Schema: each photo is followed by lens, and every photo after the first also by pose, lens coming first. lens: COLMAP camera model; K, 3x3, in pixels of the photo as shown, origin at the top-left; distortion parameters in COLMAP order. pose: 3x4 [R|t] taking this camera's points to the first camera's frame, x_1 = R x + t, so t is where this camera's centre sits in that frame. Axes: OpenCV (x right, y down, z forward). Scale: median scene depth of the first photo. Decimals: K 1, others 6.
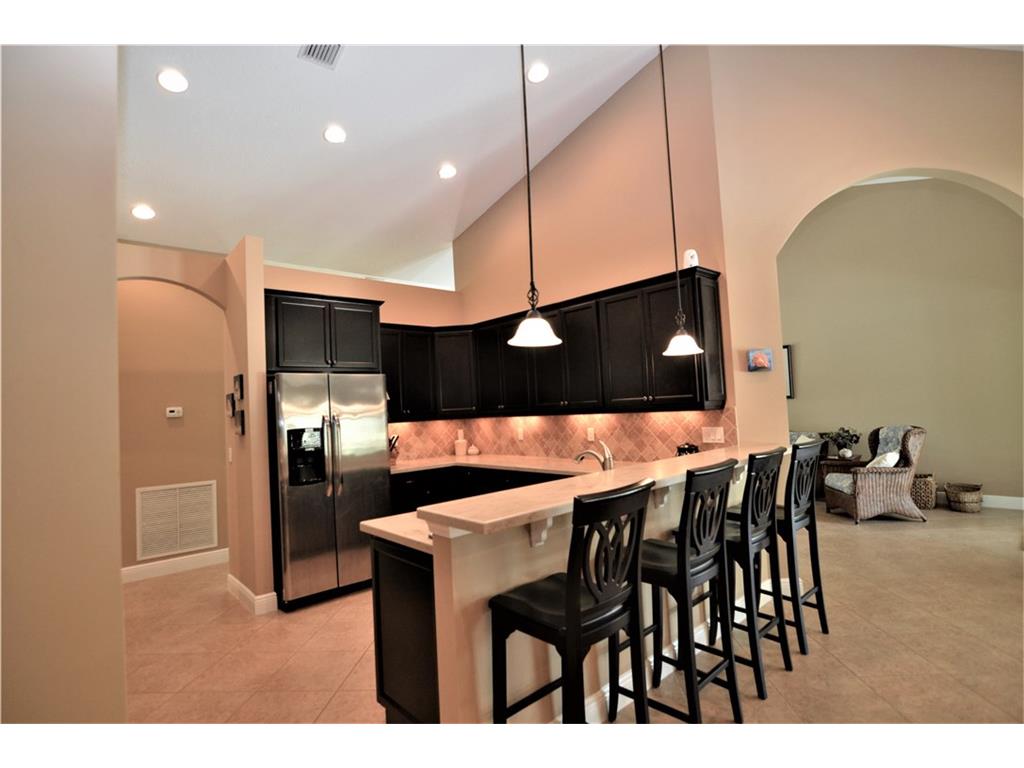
lens RADIAL K [[506.8, 0, 514.3], [0, 506.8, 384.2], [0, 0, 1]] dist [-0.021529, 0.002287]
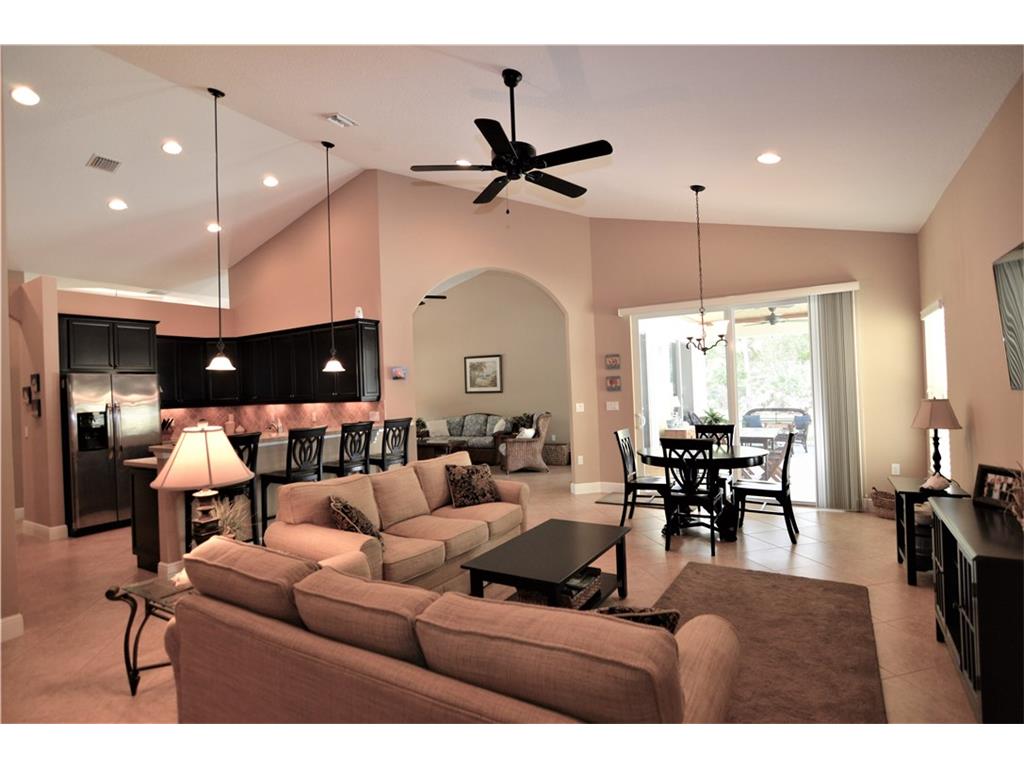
lens RADIAL K [[520.0, 0, 506.5], [0, 520.0, 383.2], [0, 0, 1]] dist [-0.005935, 0.000069]
pose [[0.961680, 0.016269, 0.273693, 0.297687], [-0.022665, 0.999539, 0.020221, -0.048542], [-0.273237, -0.025650, 0.961605, -0.694216]]
